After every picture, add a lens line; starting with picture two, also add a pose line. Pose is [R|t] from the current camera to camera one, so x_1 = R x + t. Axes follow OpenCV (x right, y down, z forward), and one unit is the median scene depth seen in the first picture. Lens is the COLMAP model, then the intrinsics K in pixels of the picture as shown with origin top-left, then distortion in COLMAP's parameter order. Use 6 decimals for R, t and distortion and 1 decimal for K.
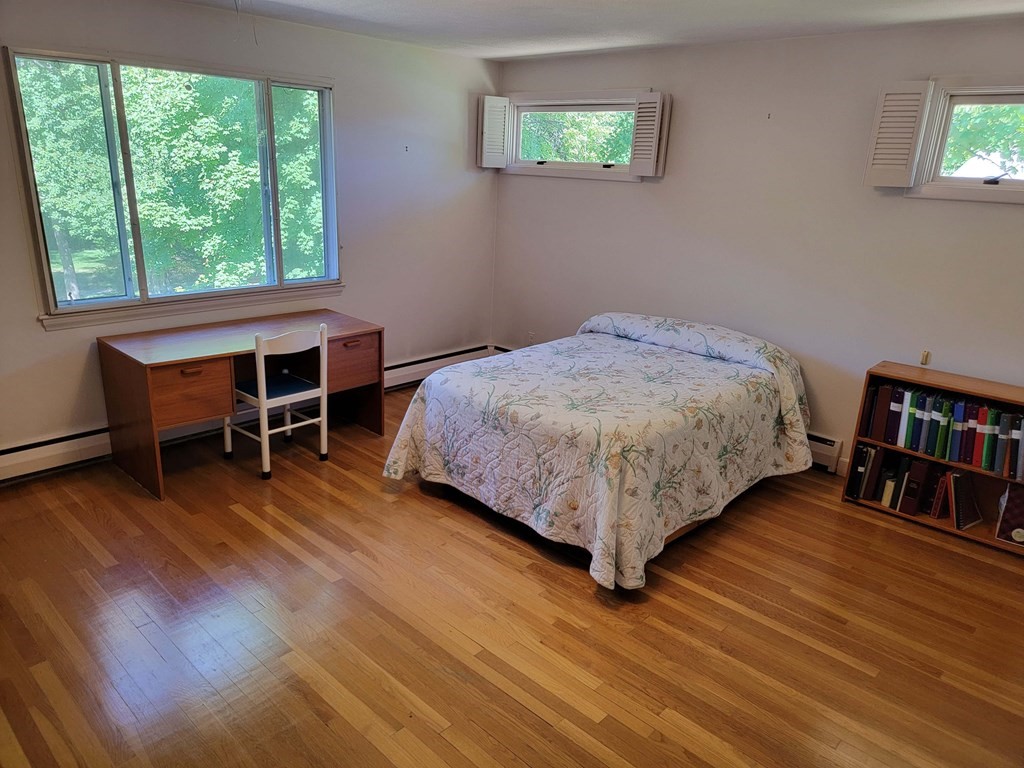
lens RADIAL K [[710.3, 0, 511.9], [0, 710.3, 383.9], [0, 0, 1]] dist [0.061357, -0.035472]
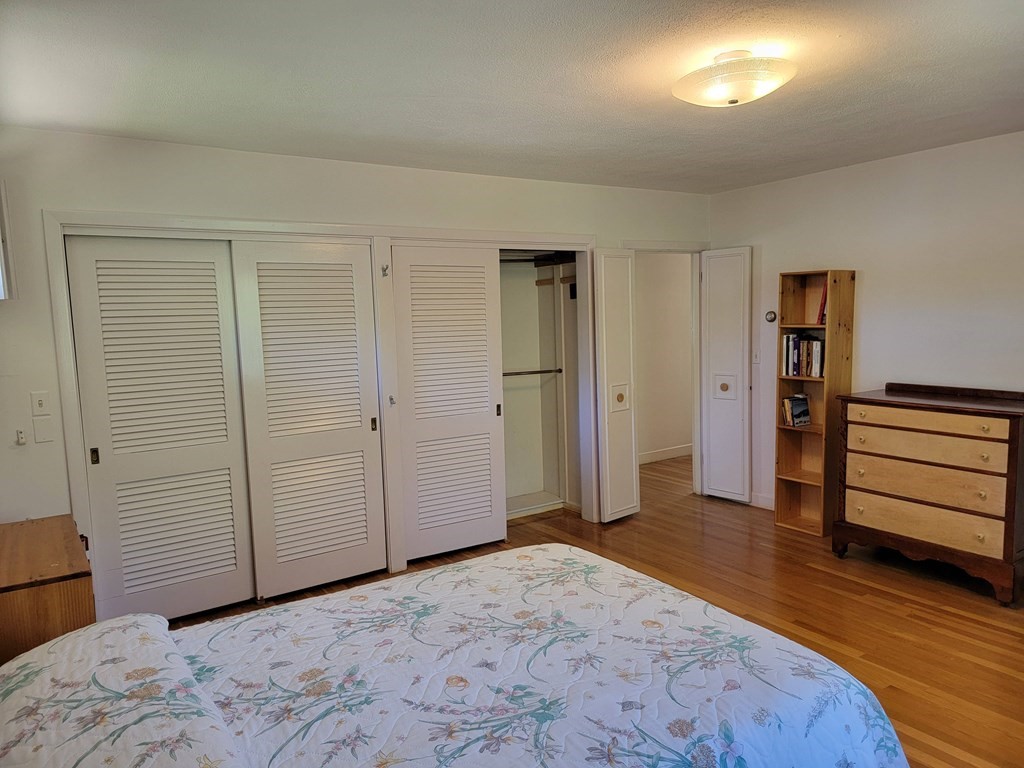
lens RADIAL K [[710.3, 0, 512.1], [0, 710.3, 385.5], [0, 0, 1]] dist [0.061357, -0.035472]
pose [[-0.972898, -0.034050, 0.228712, 0.001165], [0.060486, 0.917186, 0.393841, -0.391462], [-0.223182, 0.397001, -0.890269, 1.418763]]
